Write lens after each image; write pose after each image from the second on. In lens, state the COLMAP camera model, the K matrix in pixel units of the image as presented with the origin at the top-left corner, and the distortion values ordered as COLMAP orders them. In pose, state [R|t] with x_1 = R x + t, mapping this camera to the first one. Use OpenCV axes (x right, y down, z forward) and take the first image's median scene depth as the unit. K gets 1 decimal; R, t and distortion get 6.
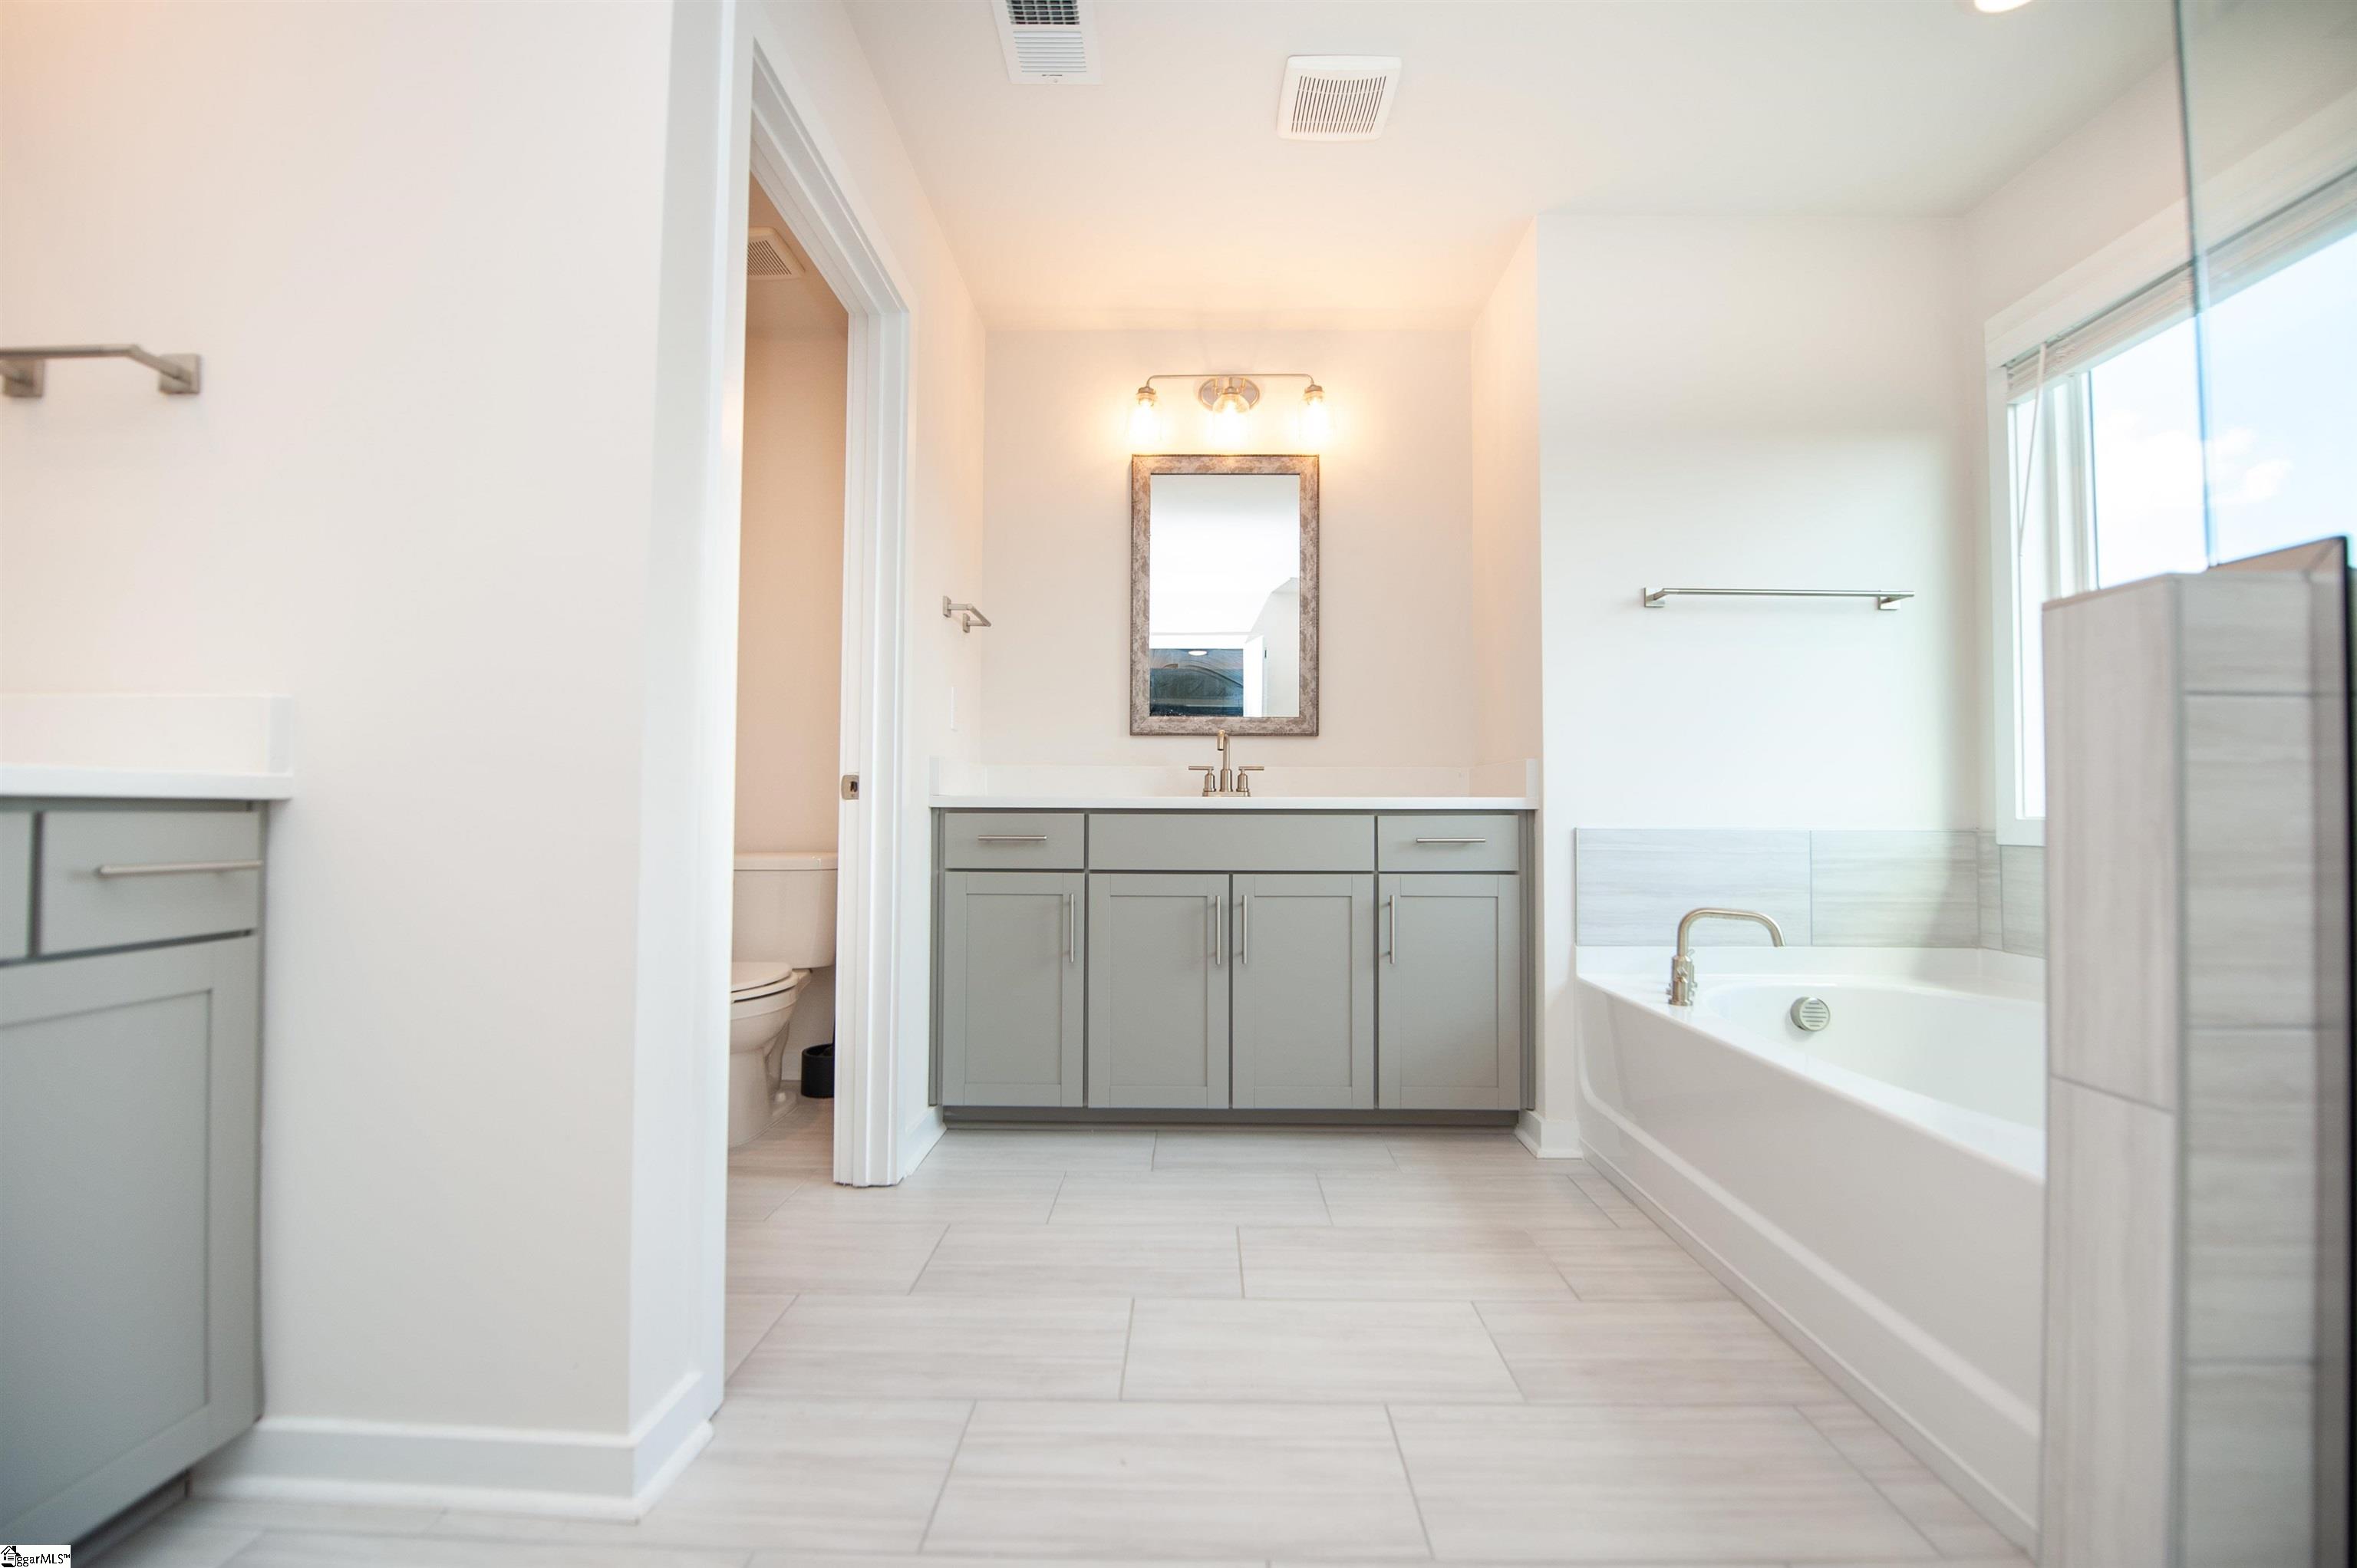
lens RADIAL K [[951.9, 0, 1194.3], [0, 951.9, 788.7], [0, 0, 1]] dist [-0.019073, -0.001004]
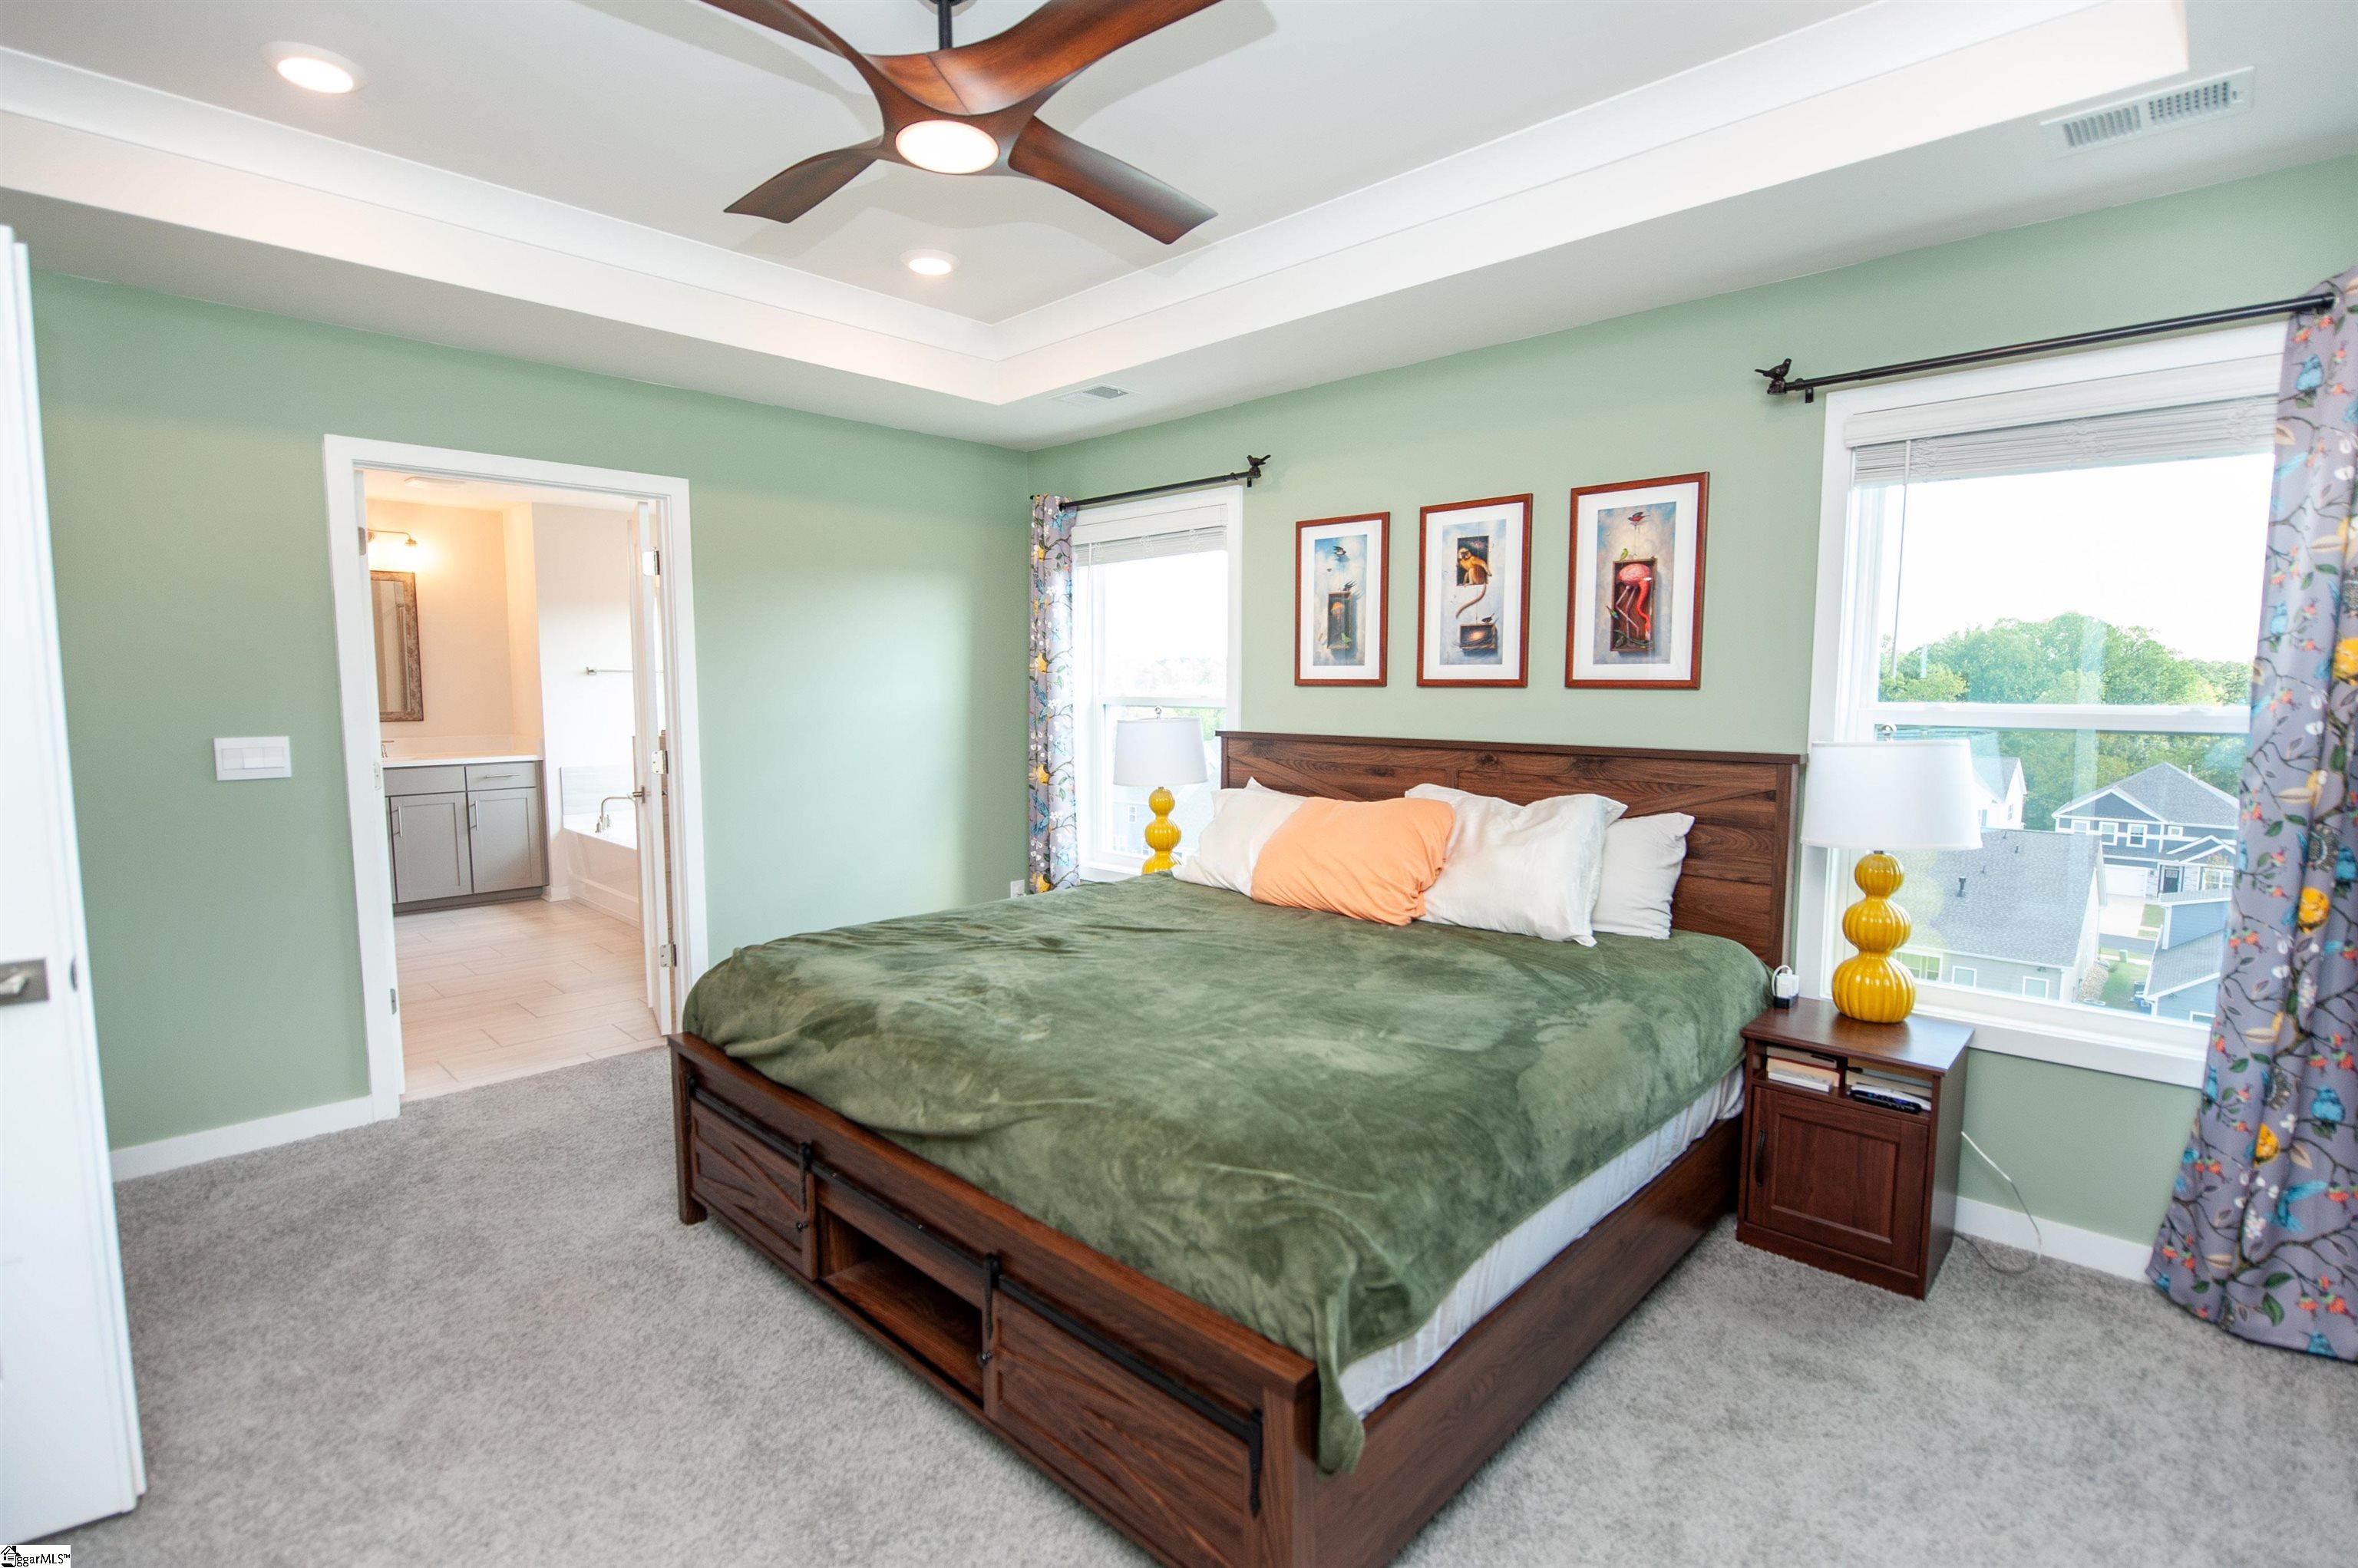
lens RADIAL K [[1100.6, 0, 1194.2], [0, 1100.6, 788.4], [0, 0, 1]] dist [-0.017878, -0.000224]
pose [[0.680908, -0.073190, 0.728703, -0.539604], [-0.014695, 0.993428, 0.113511, -0.246185], [-0.732222, -0.087999, 0.675357, -2.082486]]
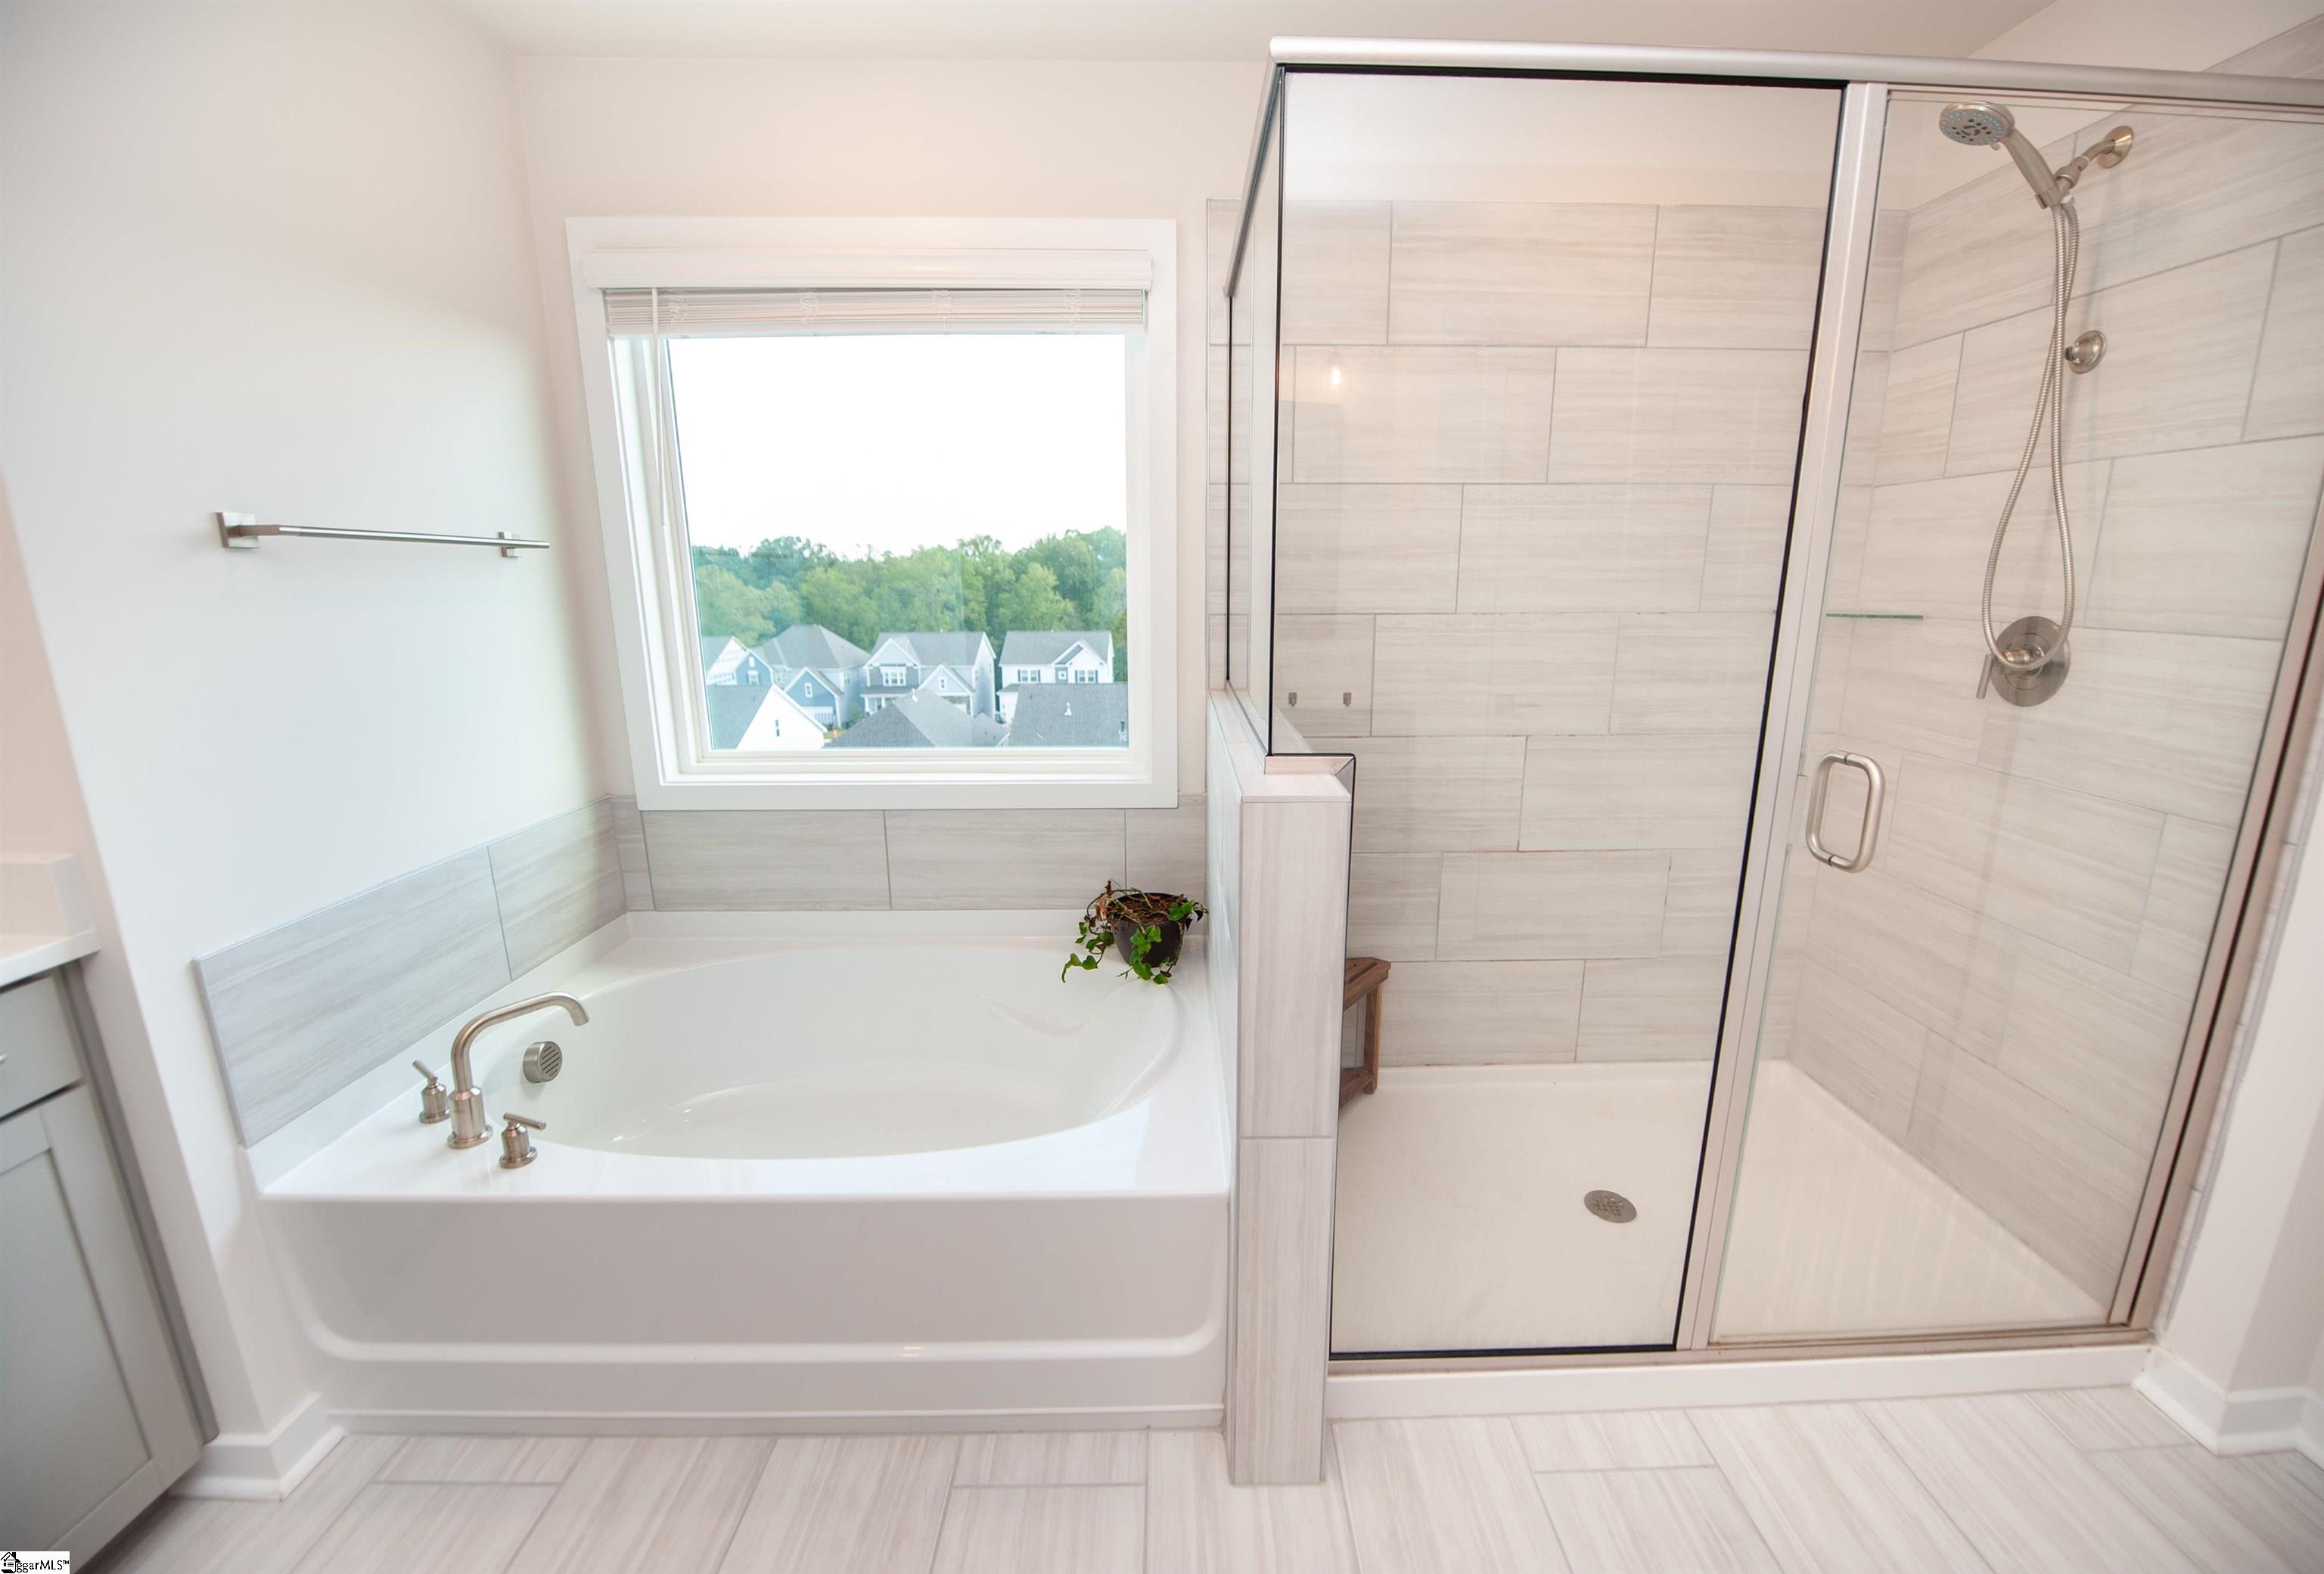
lens RADIAL K [[942.6, 0, 1183.7], [0, 942.6, 796.8], [0, 0, 1]] dist [-0.014075, -0.004771]
pose [[-0.028149, -0.228459, 0.973147, -0.114399], [-0.025916, 0.973372, 0.227762, -0.188087], [-0.999268, -0.018809, -0.033320, 0.444034]]
